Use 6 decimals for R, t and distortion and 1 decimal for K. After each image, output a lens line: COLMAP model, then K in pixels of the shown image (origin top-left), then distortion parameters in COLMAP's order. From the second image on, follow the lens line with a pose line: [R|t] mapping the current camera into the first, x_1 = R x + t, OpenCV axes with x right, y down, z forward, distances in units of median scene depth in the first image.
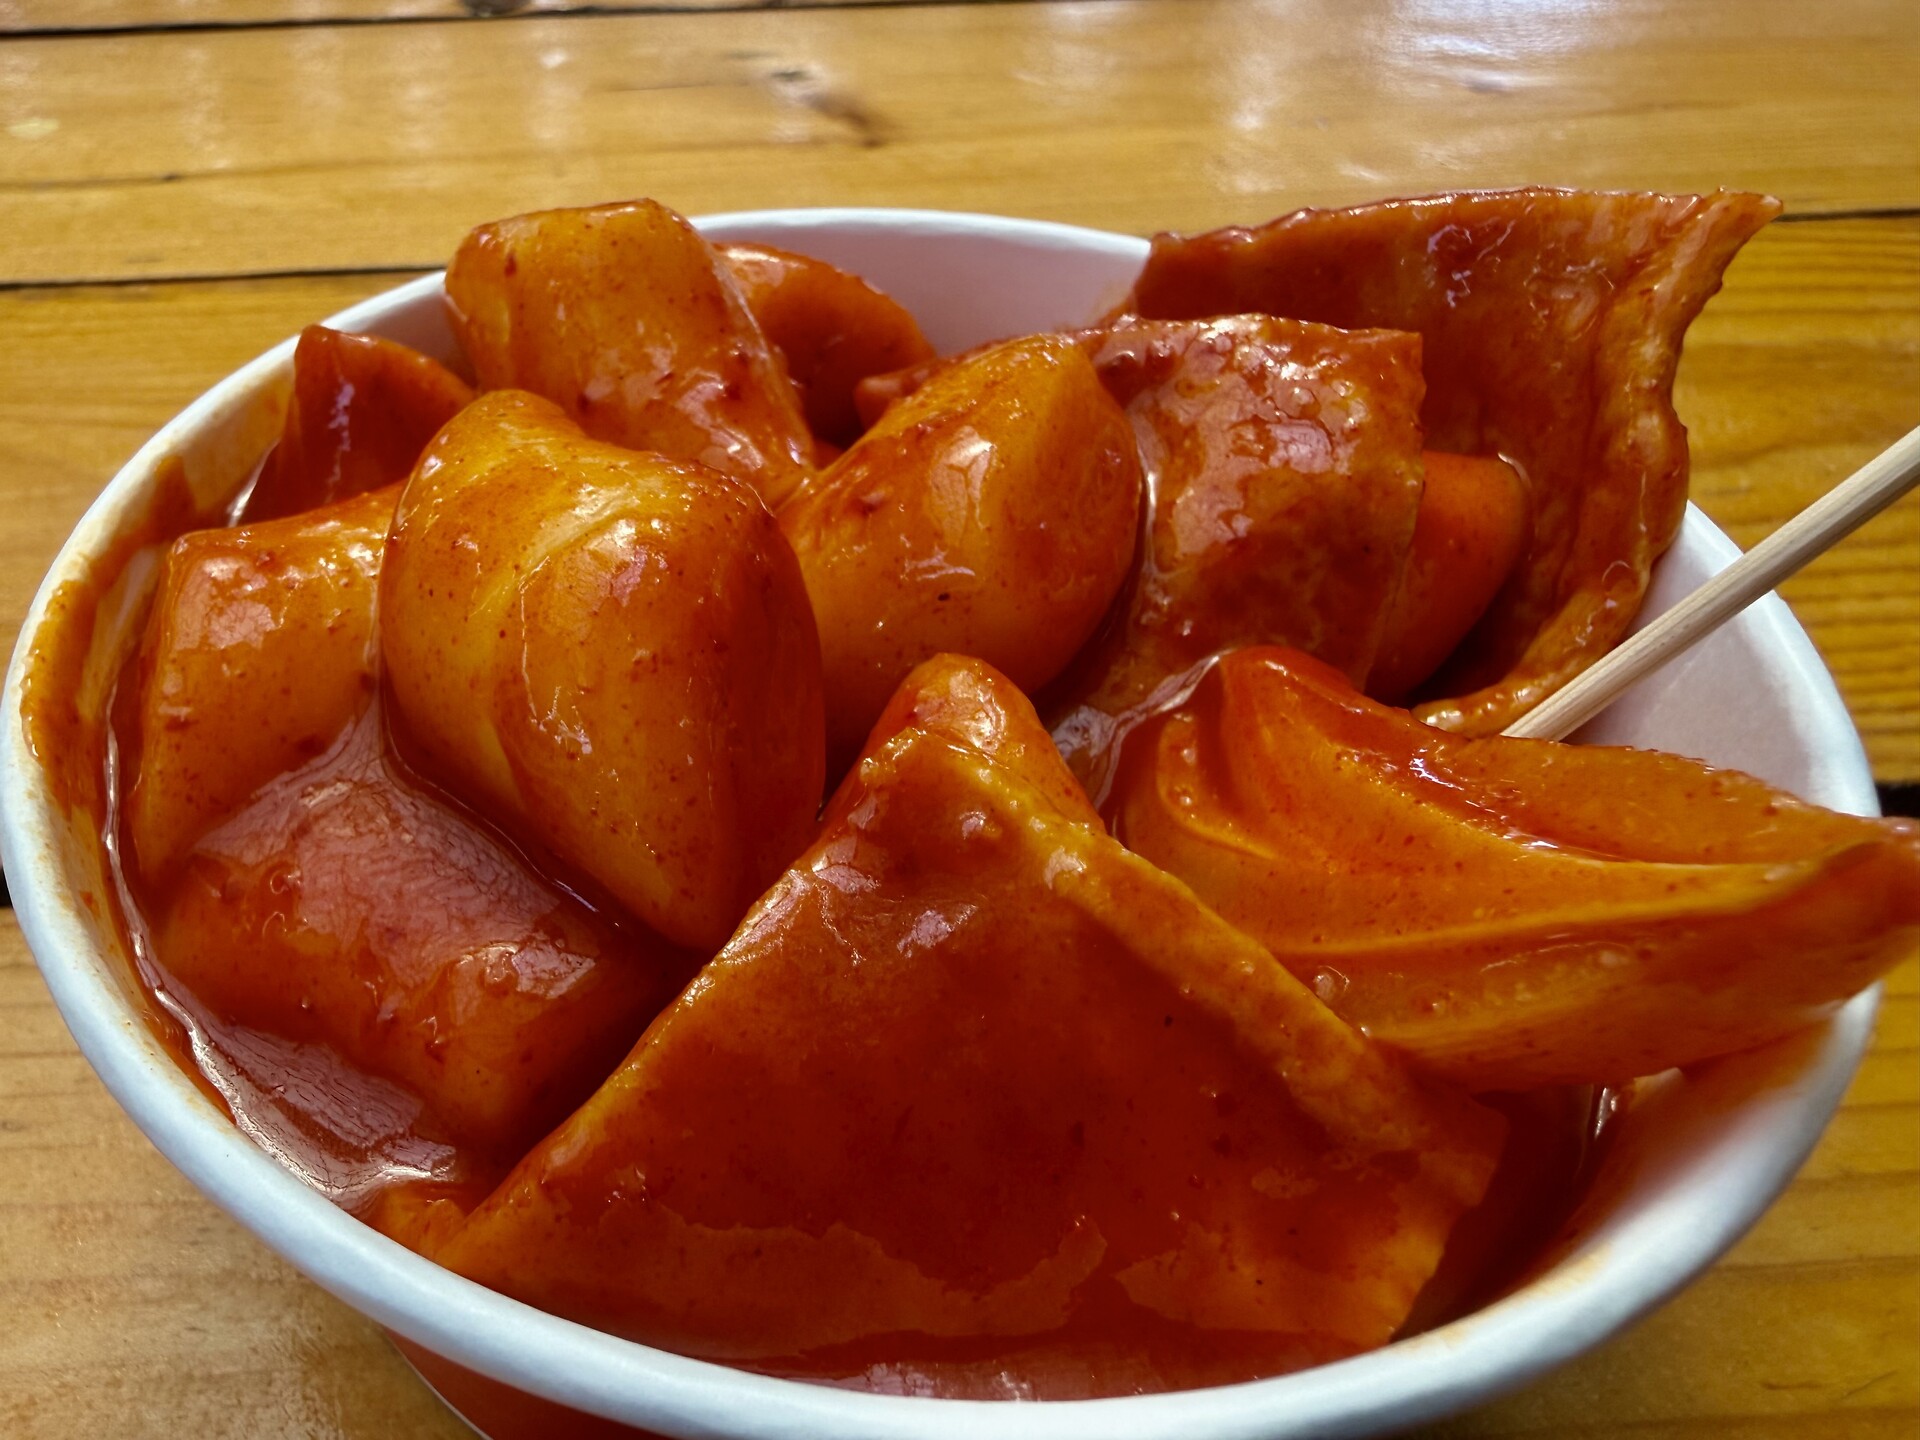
lens RADIAL K [[1384.3, 0, 961.3], [0, 1384.3, 763.3], [0, 0, 1]] dist [0.002122, 0.000229]
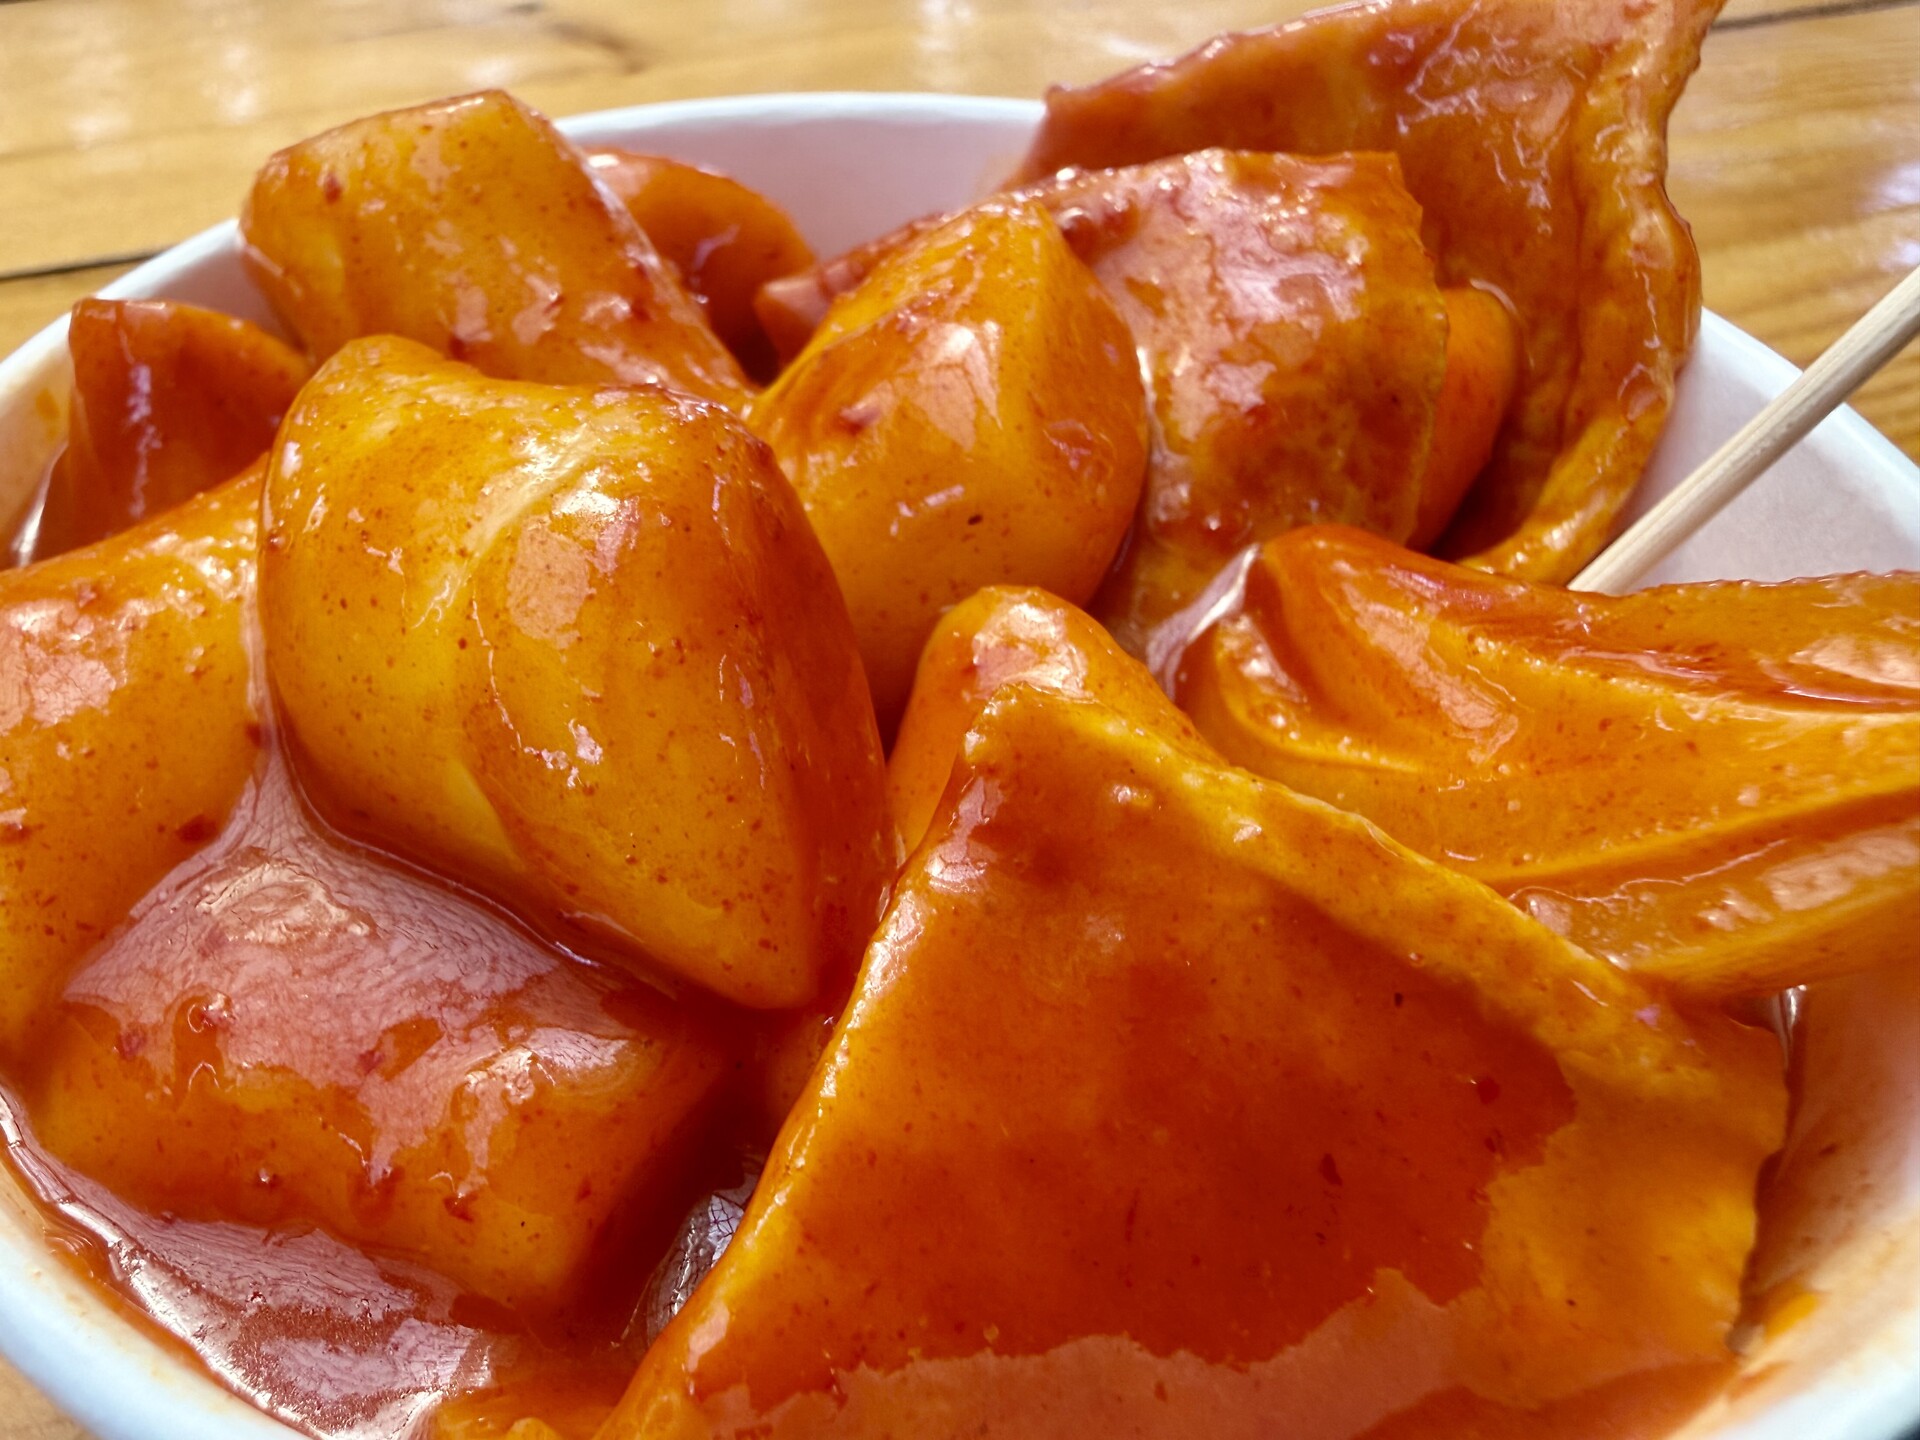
lens RADIAL K [[1428.9, 0, 960.0], [0, 1428.9, 720.0], [0, 0, 1]] dist [0.027460, -0.047249]
pose [[0.982210, -0.157658, 0.102018, -0.125712], [0.156426, 0.987487, 0.020017, -0.021683], [-0.103897, -0.003703, 0.994581, 0.169822]]
